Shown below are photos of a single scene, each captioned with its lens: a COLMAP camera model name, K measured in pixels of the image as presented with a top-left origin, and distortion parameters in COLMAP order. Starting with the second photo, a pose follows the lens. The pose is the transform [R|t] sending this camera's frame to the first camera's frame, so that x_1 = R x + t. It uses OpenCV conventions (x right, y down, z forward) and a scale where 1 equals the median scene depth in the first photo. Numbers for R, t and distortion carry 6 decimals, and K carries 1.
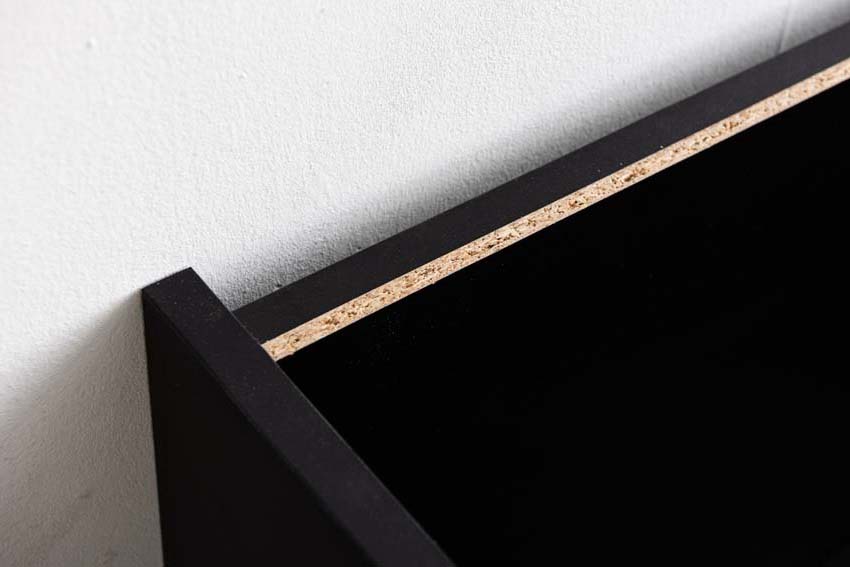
lens RADIAL K [[1647.8, 0, 425.0], [0, 1647.8, 283.5], [0, 0, 1]] dist [-0.027578, 0.041360]
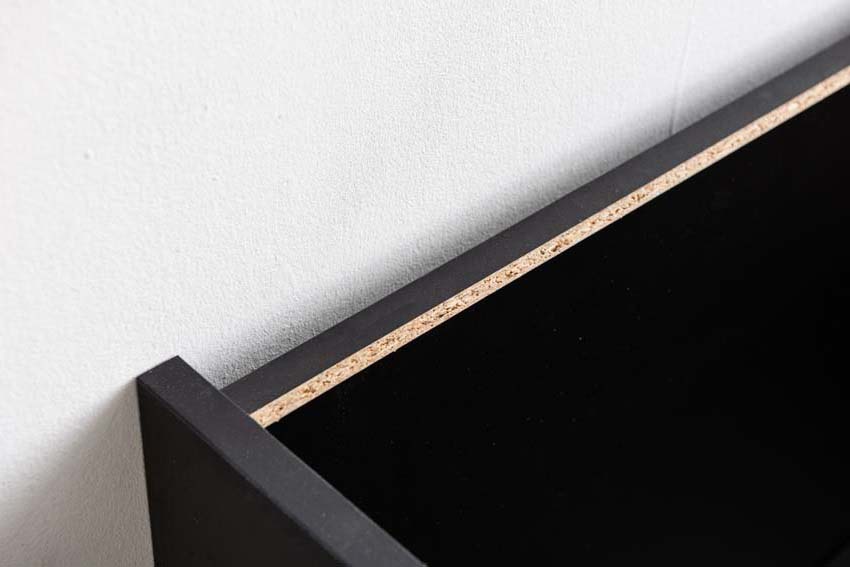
lens RADIAL K [[1647.8, 0, 425.0], [0, 1647.8, 283.5], [0, 0, 1]] dist [-0.027578, 0.041360]
pose [[0.993952, -0.087843, 0.065906, -0.042822], [0.093834, 0.991128, -0.094127, 0.059759], [-0.057053, 0.099742, 0.993376, -0.118870]]
